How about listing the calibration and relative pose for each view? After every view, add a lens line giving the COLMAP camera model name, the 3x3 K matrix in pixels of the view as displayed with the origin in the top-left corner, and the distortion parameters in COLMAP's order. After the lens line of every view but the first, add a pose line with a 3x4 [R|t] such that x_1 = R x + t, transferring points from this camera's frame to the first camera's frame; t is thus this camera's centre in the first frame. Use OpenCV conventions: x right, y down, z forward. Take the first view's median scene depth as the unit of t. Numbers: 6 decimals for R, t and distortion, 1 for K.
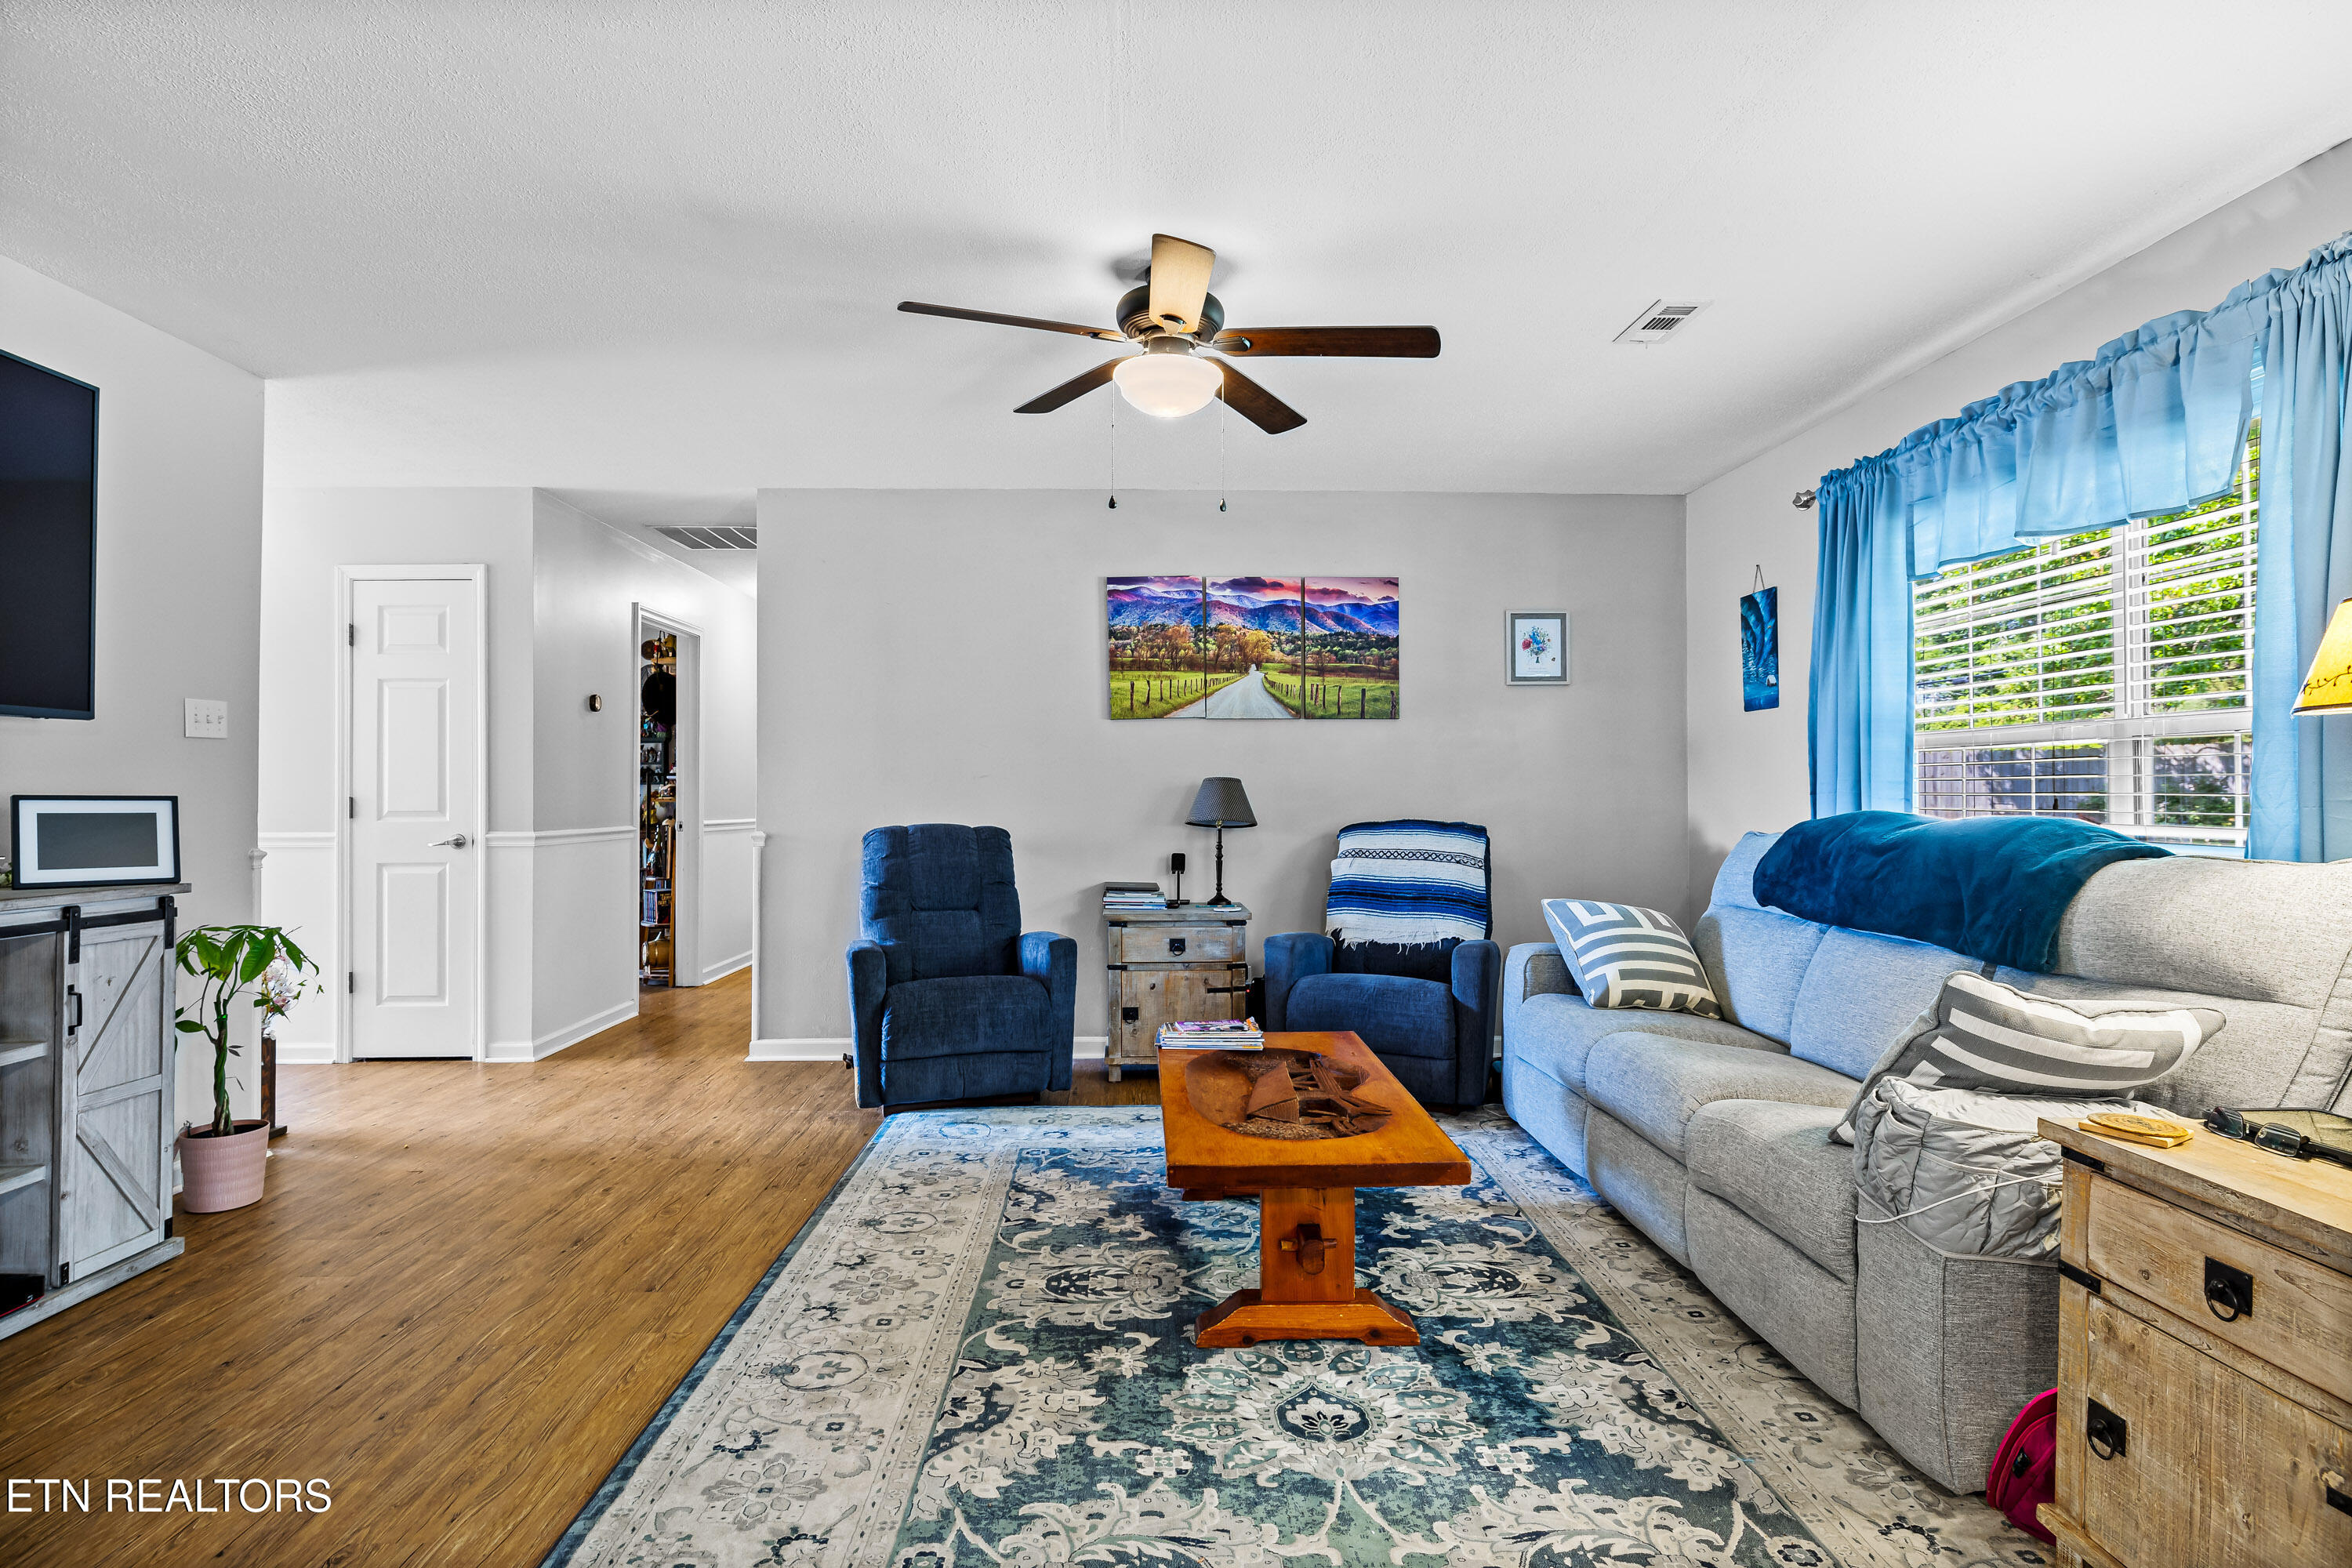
lens RADIAL K [[1197.6, 0, 1185.2], [0, 1197.6, 780.2], [0, 0, 1]] dist [-0.007965, 0.002509]
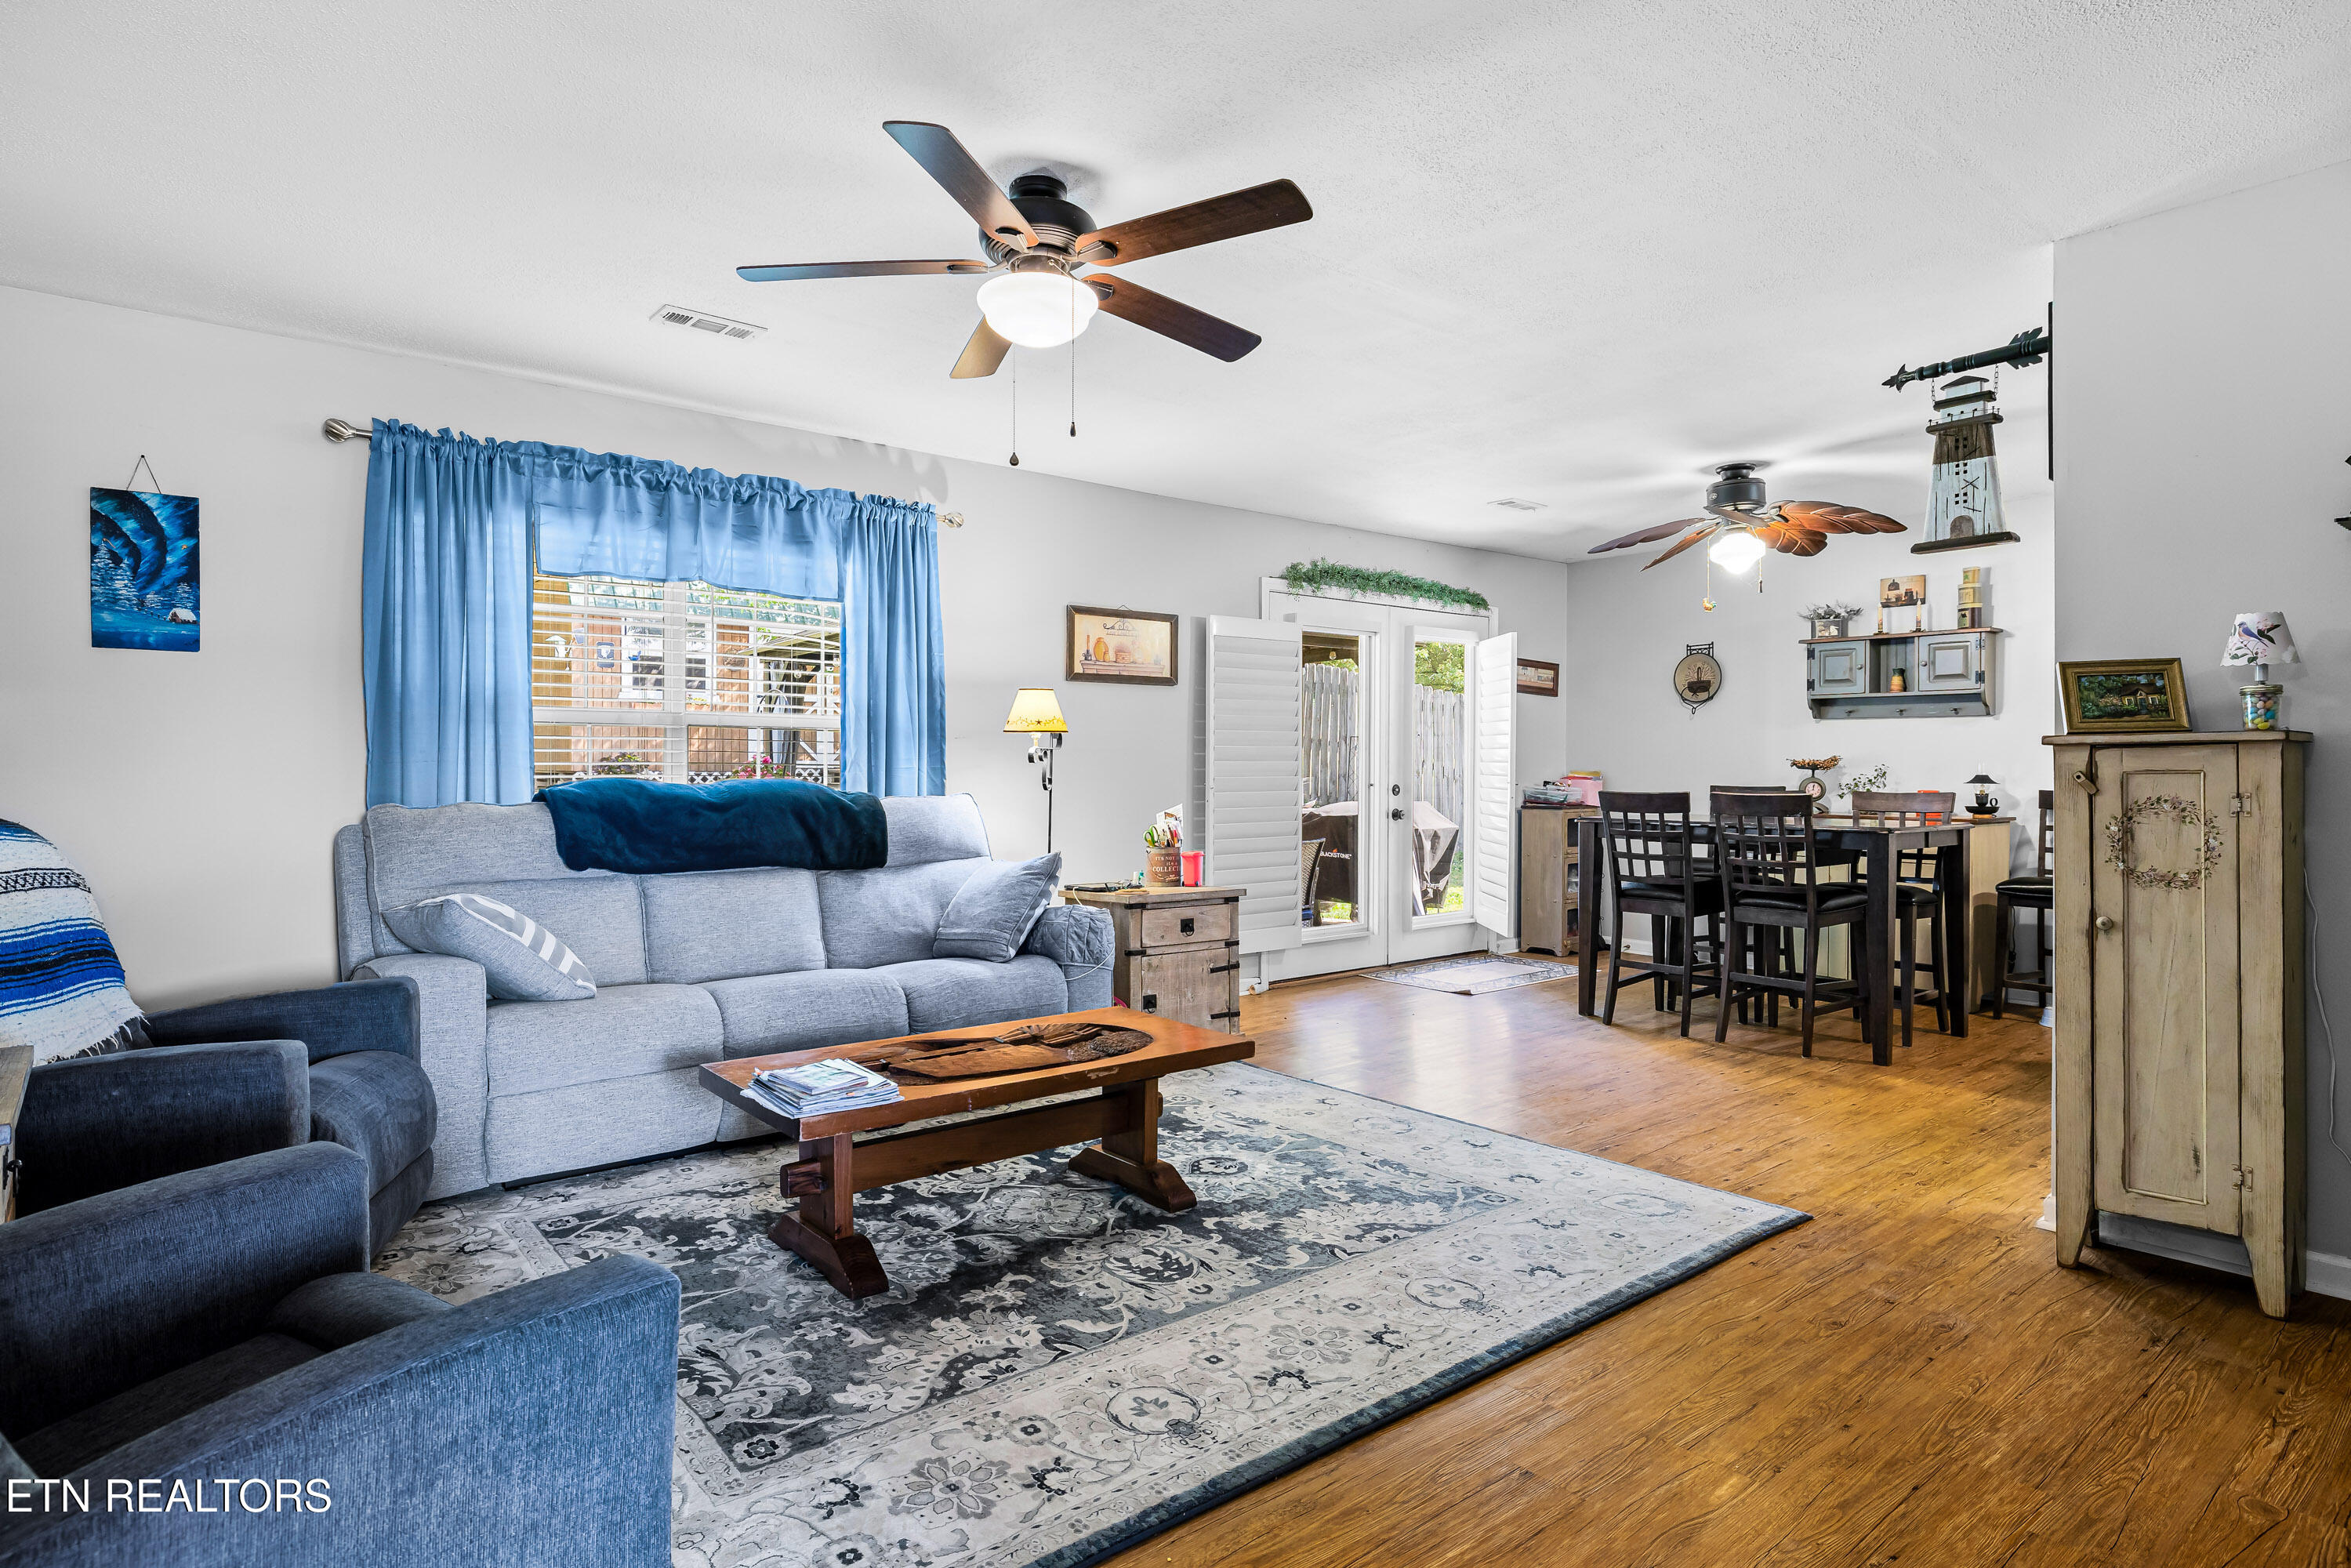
lens RADIAL K [[1244.4, 0, 1172.8], [0, 1244.4, 782.6], [0, 0, 1]] dist [-0.003732, 0.004749]
pose [[-0.603856, -0.012642, 0.796993, -0.736454], [-0.013104, 0.999897, 0.005931, 0.016174], [-0.796985, -0.006862, -0.603960, 1.318968]]
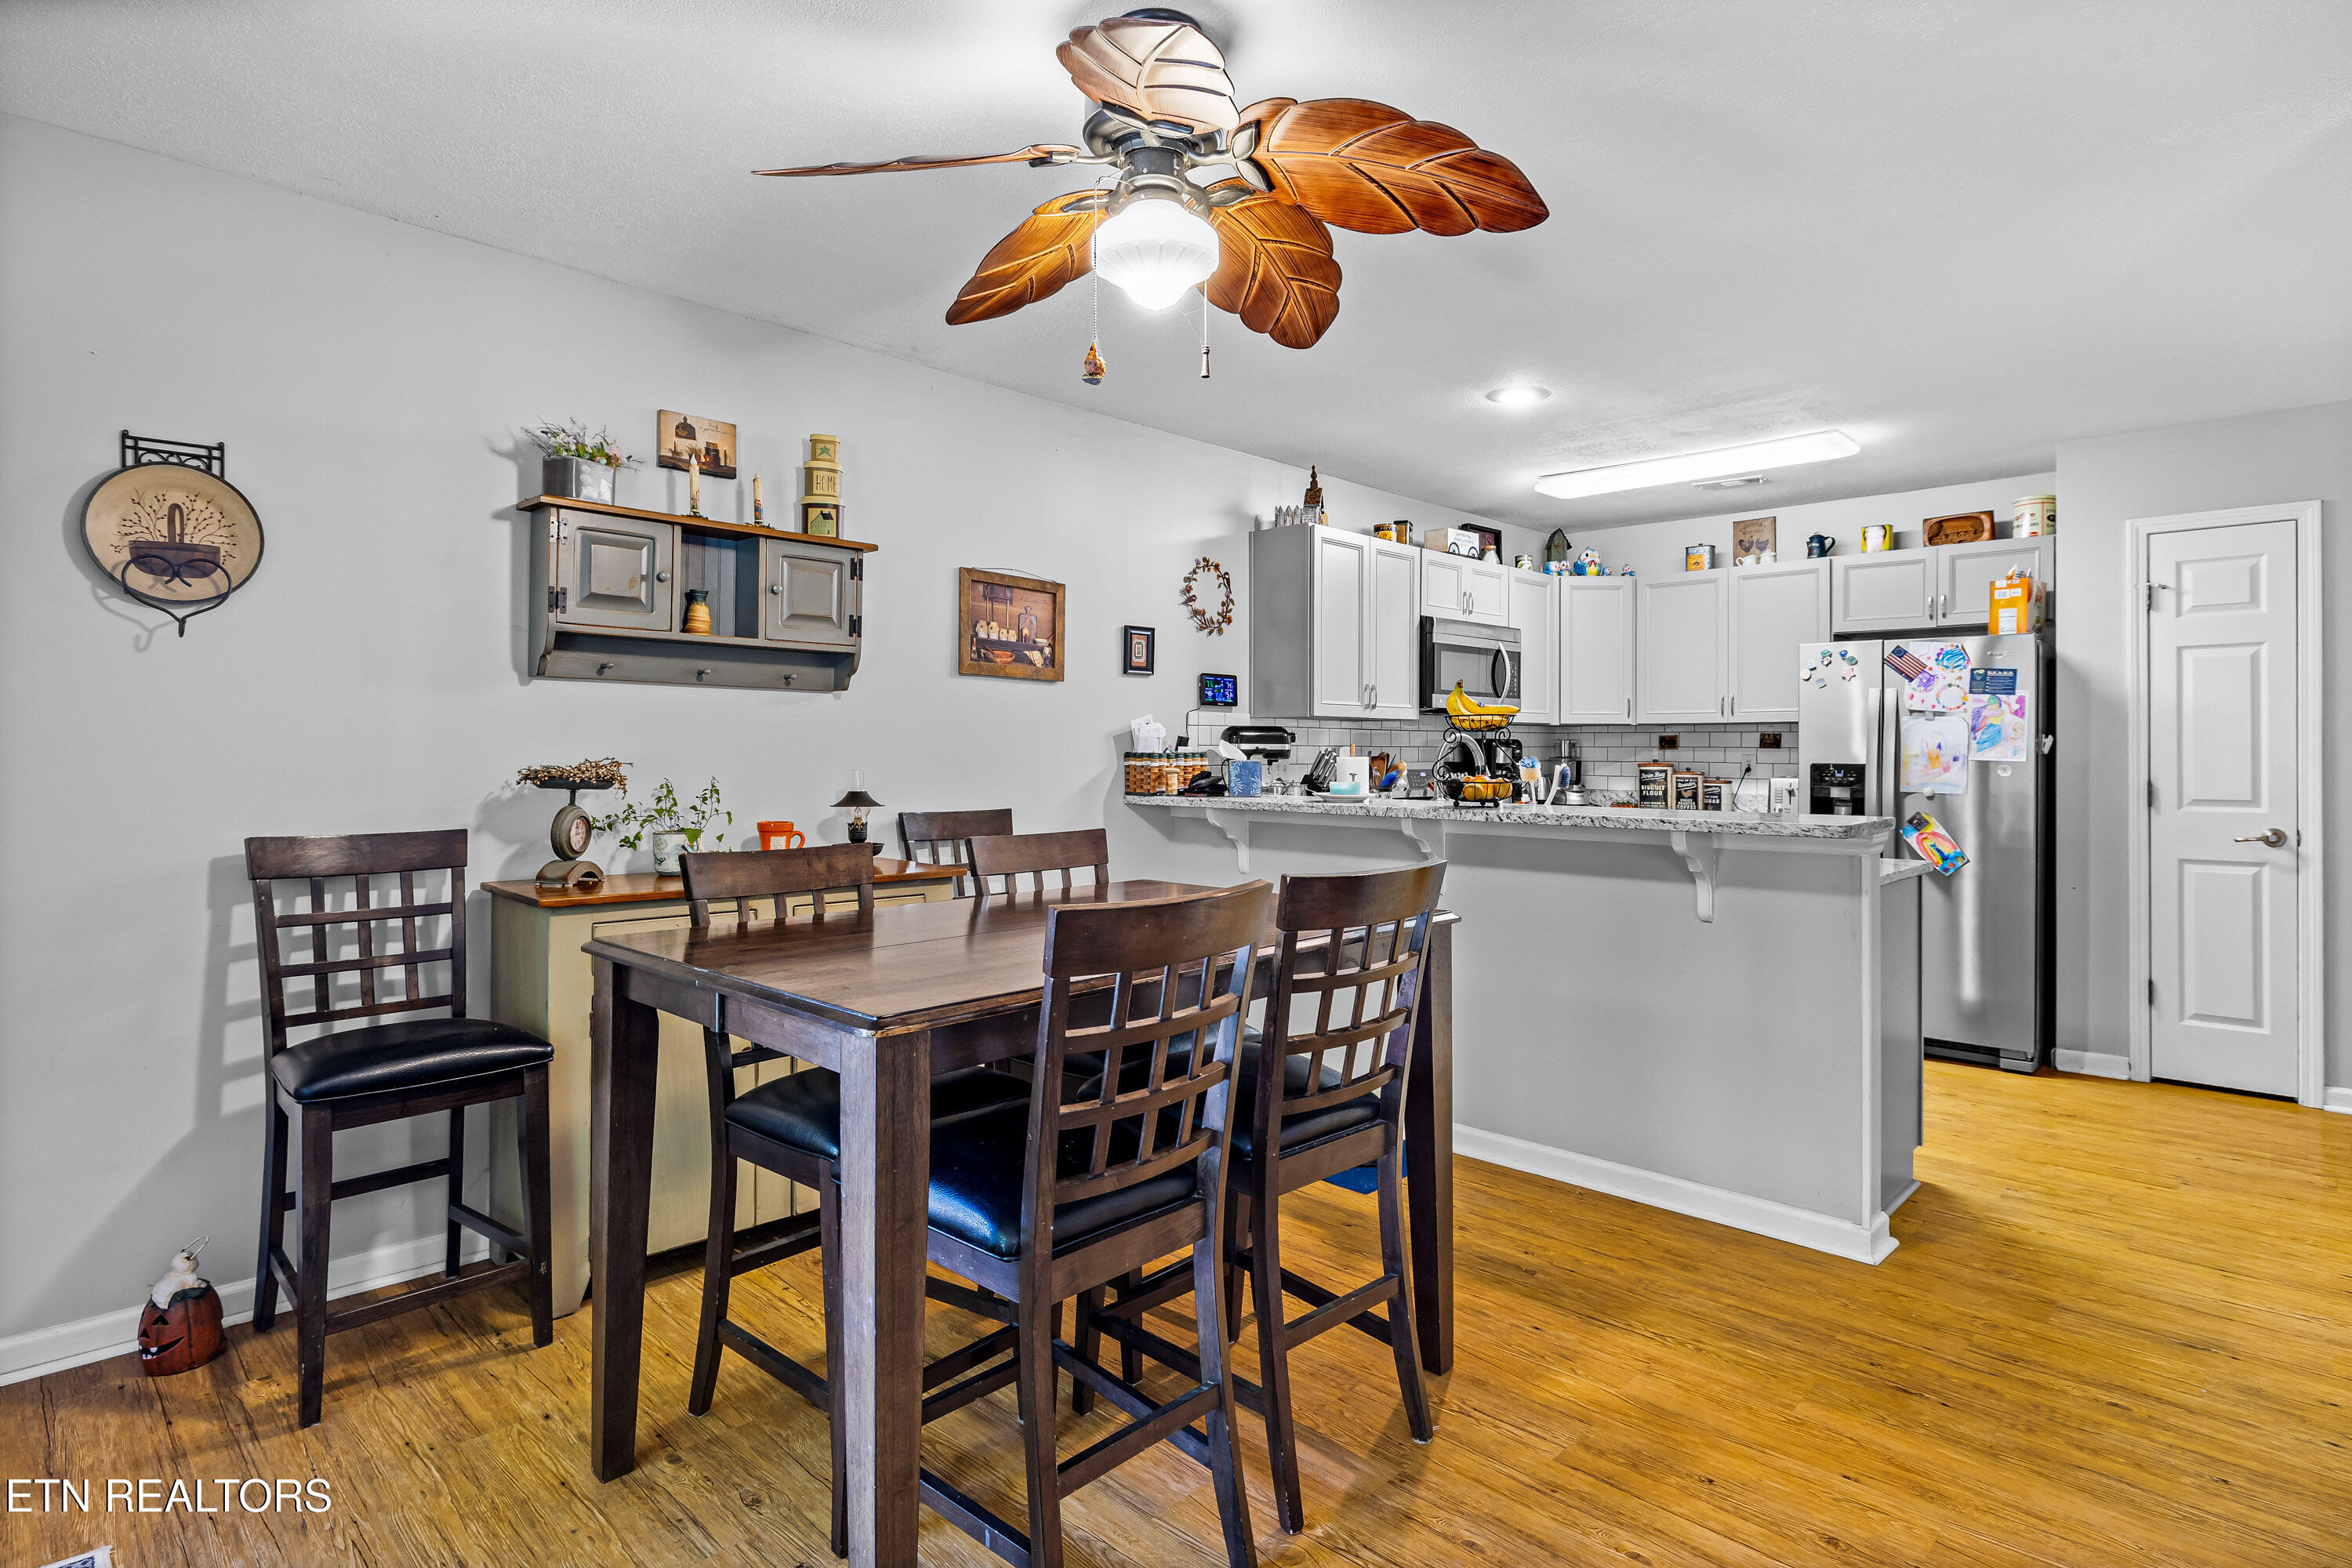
lens RADIAL K [[1197.6, 0, 1165.9], [0, 1197.6, 747.6], [0, 0, 1]] dist [-0.007965, 0.002509]
pose [[-0.723875, -0.006462, -0.689901, 0.558274], [0.002581, 0.999924, -0.012073, -0.026045], [0.689927, -0.010520, -0.723803, 0.181561]]
